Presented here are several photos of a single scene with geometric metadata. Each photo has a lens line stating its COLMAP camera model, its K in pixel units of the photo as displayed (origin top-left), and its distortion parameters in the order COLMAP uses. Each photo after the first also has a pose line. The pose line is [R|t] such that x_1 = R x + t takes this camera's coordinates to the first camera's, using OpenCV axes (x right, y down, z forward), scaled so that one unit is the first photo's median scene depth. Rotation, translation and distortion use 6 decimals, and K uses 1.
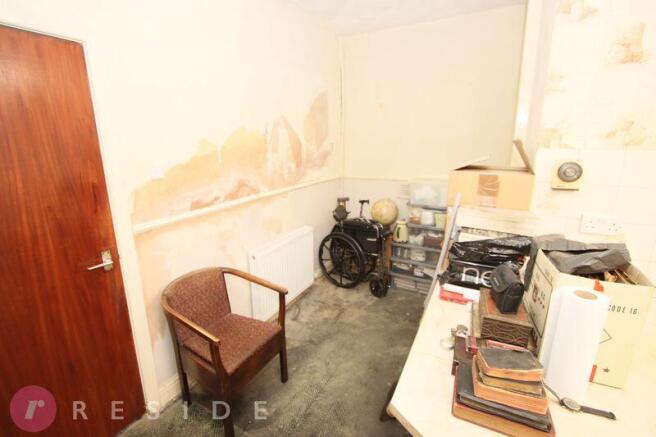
lens RADIAL K [[305.9, 0, 324.8], [0, 305.9, 215.7], [0, 0, 1]] dist [-0.000553, 0.000025]
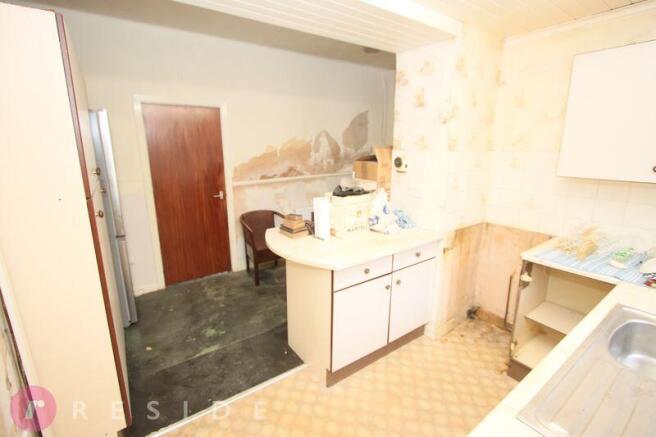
lens RADIAL K [[305.9, 0, 324.8], [0, 305.9, 215.7], [0, 0, 1]] dist [-0.000553, 0.000025]
pose [[0.894771, 0.102365, -0.434634, 0.759854], [-0.108004, 0.994081, 0.011782, 0.135420], [0.433267, 0.036400, 0.900530, -0.567525]]
